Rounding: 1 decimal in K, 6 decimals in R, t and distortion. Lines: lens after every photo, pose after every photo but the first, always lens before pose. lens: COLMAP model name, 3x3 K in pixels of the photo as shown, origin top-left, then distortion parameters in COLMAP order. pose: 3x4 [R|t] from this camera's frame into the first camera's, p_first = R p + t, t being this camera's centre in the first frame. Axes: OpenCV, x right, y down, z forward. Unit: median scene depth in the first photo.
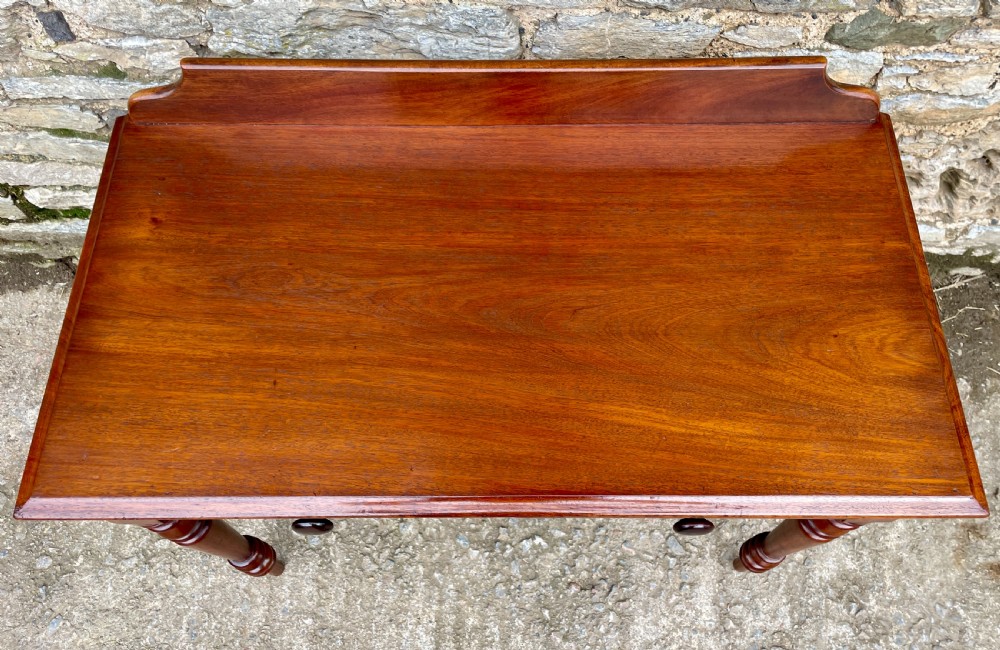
lens RADIAL K [[794.3, 0, 521.6], [0, 794.3, 322.3], [0, 0, 1]] dist [0.083146, -0.107296]
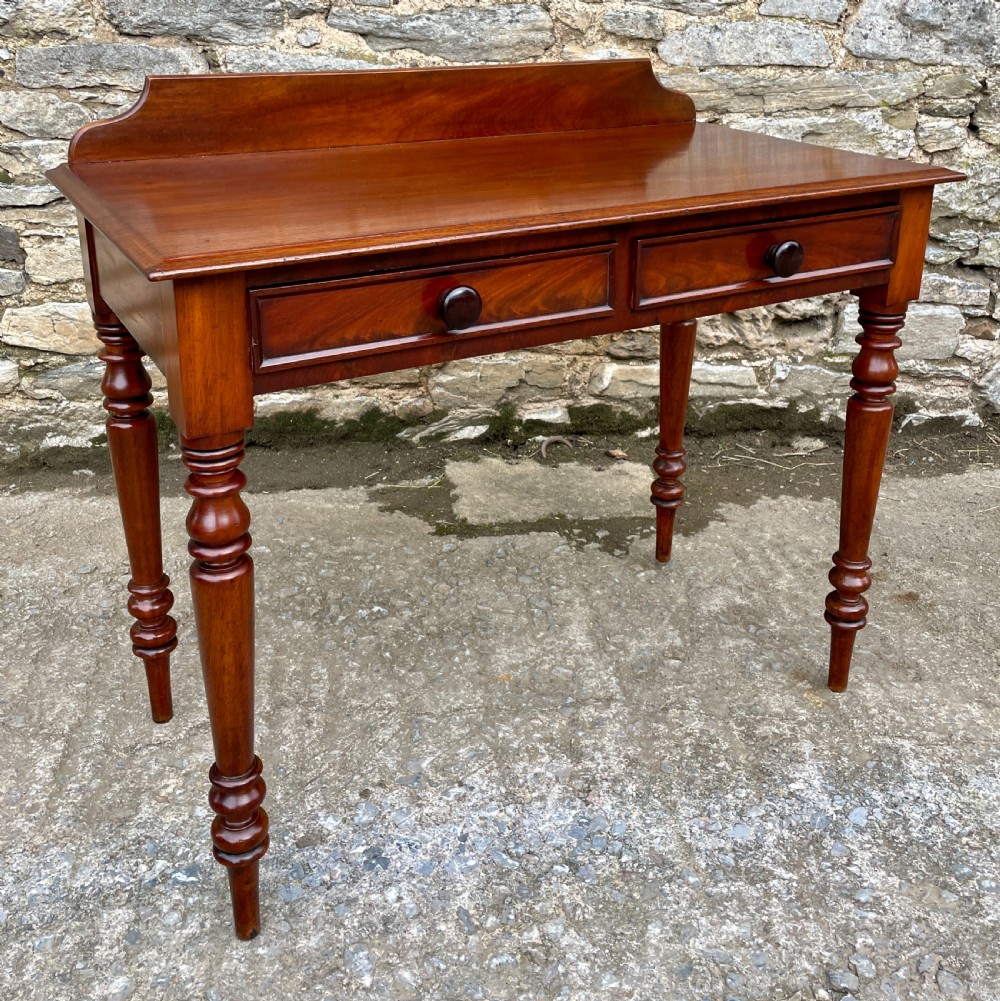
lens RADIAL K [[1108.0, 0, 518.8], [0, 1108.0, 332.9], [0, 0, 1]] dist [0.045737, 0.000000]
pose [[0.990442, -0.051857, 0.127811, 0.046560], [0.129731, 0.664963, -0.735523, 1.309438], [-0.046848, 0.745074, 0.665335, -0.000976]]
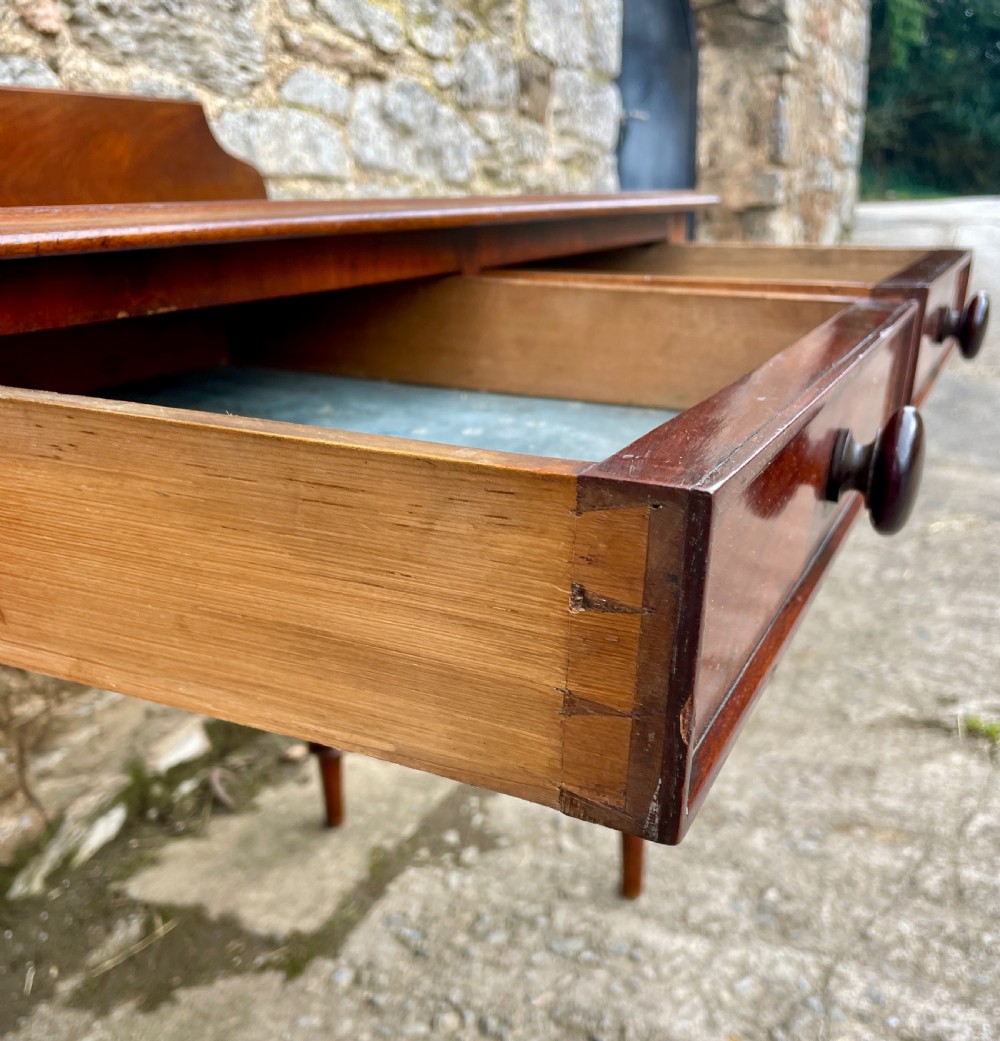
lens RADIAL K [[1097.7, 0, 488.1], [0, 1097.7, 622.3], [0, 0, 1]] dist [0.028655, 0.000000]
pose [[0.419505, -0.360344, 0.833167, -0.548224], [0.851366, 0.474628, -0.223392, 0.406864], [-0.314947, 0.803044, 0.505893, 0.599597]]
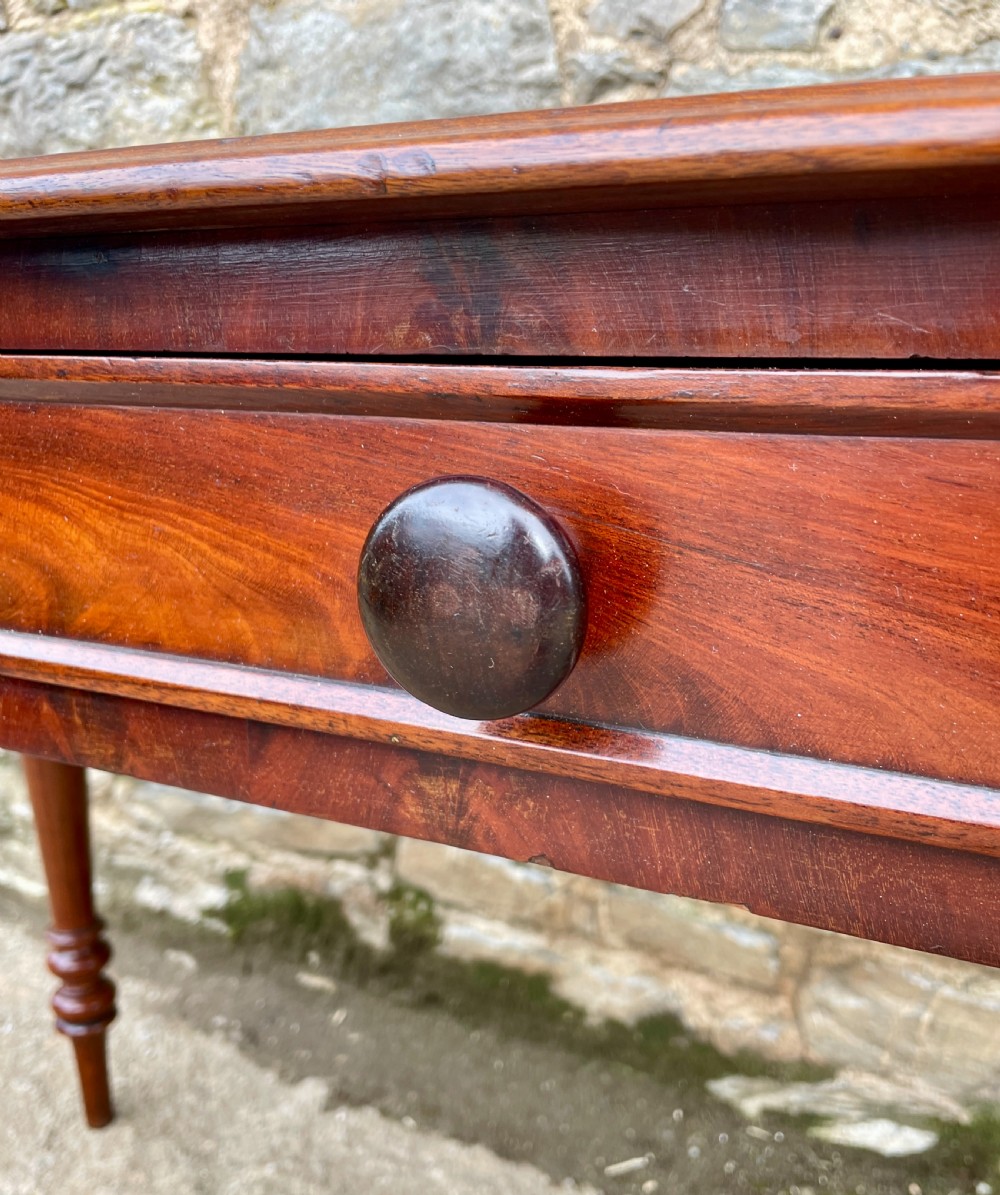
lens RADIAL K [[1054.8, 0, 508.8], [0, 1054.8, 653.9], [0, 0, 1]] dist [0.063899, -0.117583]
pose [[0.905317, 0.122114, -0.406803, 0.240087], [-0.386334, 0.634721, -0.669235, 0.308852], [0.176483, 0.763032, 0.621801, 0.682140]]
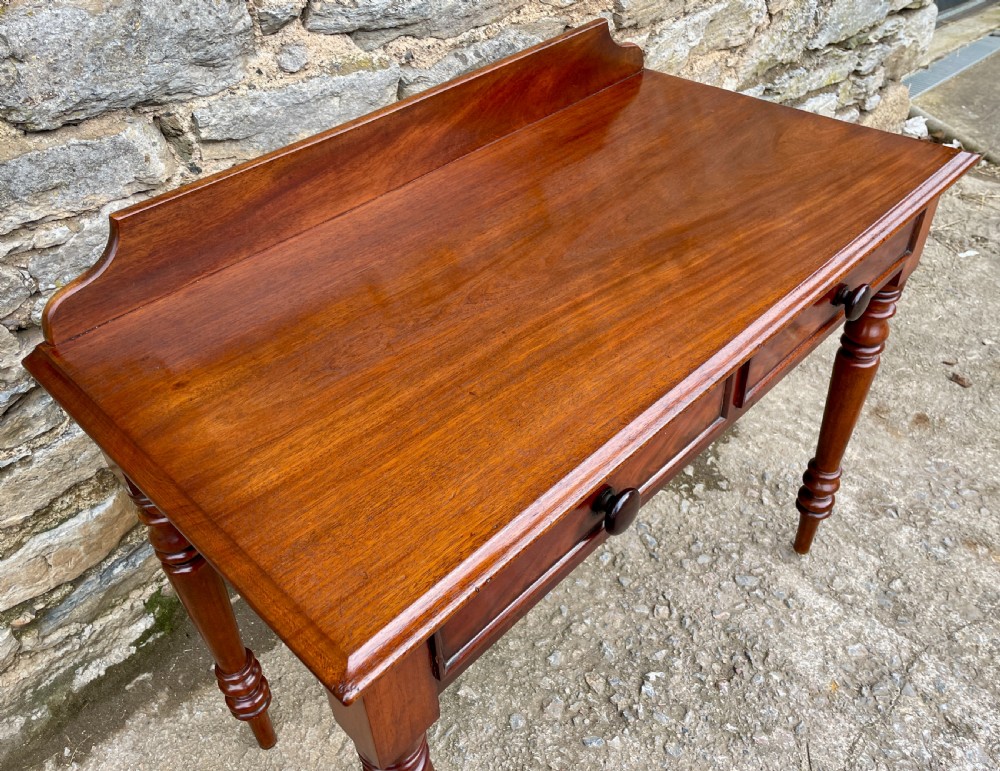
lens RADIAL K [[830.1, 0, 483.5], [0, 830.1, 353.0], [0, 0, 1]] dist [0.079392, -0.105384]
pose [[0.709891, -0.464833, 0.529136, -0.551200], [0.658584, 0.704390, -0.264767, 0.209618], [-0.249646, 0.536436, 0.806172, 0.233347]]
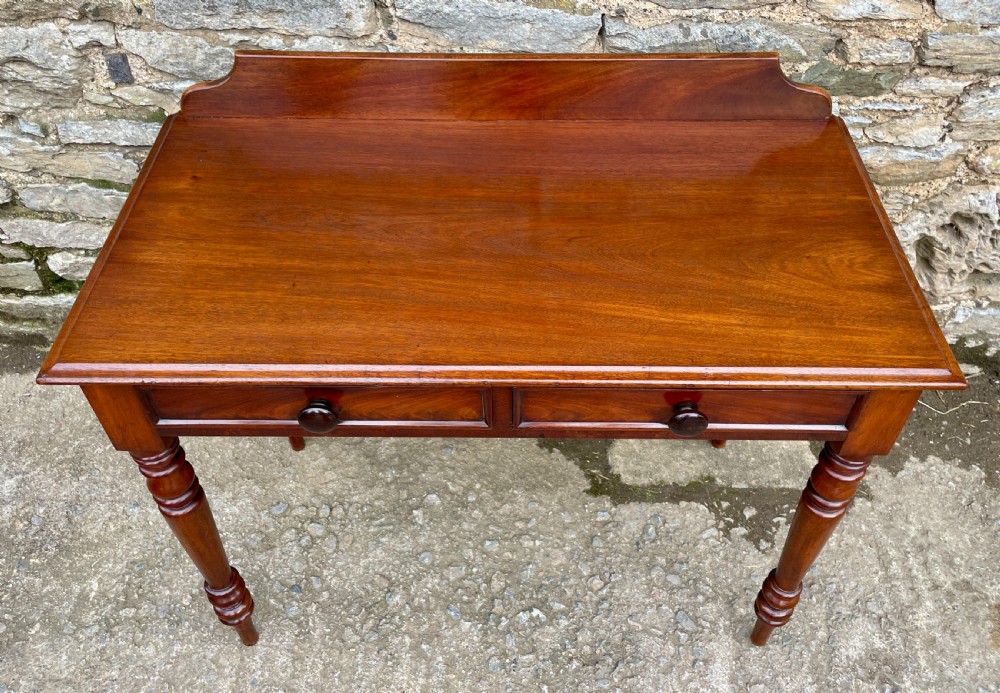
lens RADIAL K [[862.6, 0, 517.2], [0, 862.6, 323.1], [0, 0, 1]] dist [0.084718, -0.108808]
pose [[0.999975, 0.006938, -0.001327, -0.002587], [-0.006995, 0.946567, -0.322432, 0.382934], [-0.000980, 0.322433, 0.946592, -0.073540]]
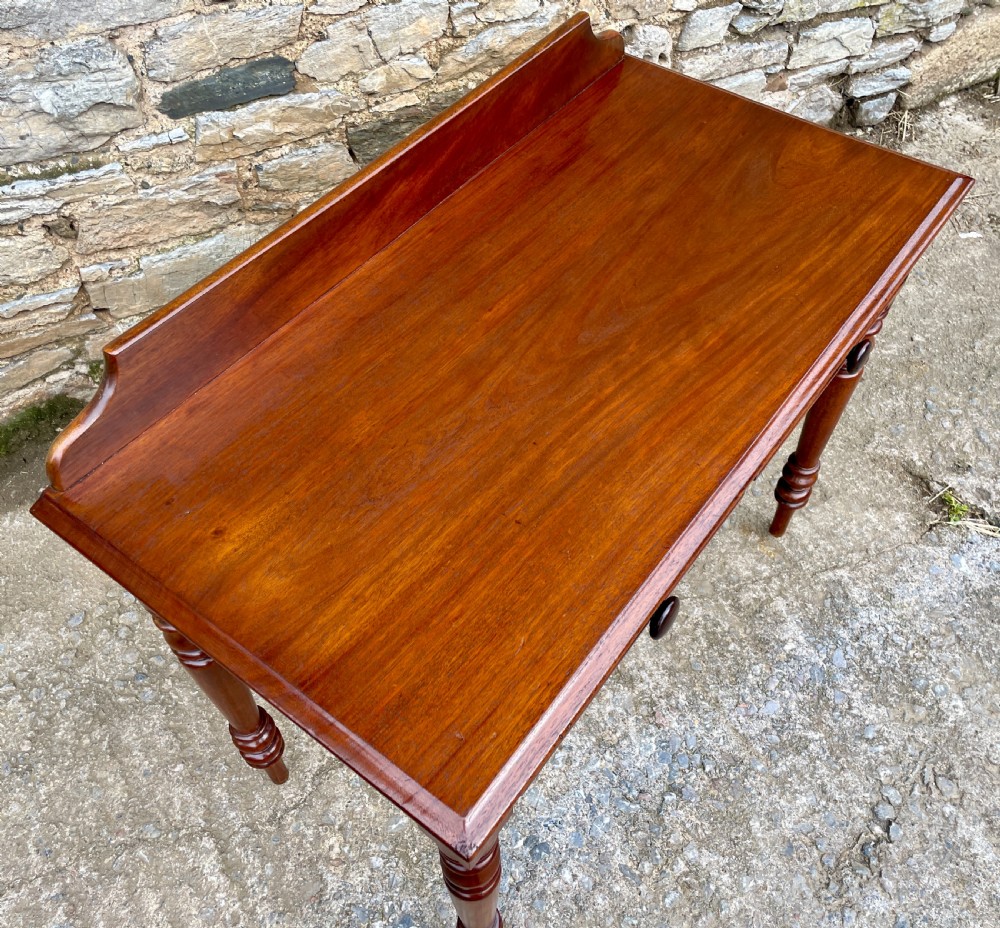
lens RADIAL K [[940.8, 0, 517.2], [0, 940.8, 452.4], [0, 0, 1]] dist [0.024800, 0.000000]
pose [[0.859352, -0.415439, 0.298204, -0.155127], [0.477377, 0.860793, -0.176484, 0.563857], [-0.183374, 0.294017, 0.938045, -0.121567]]
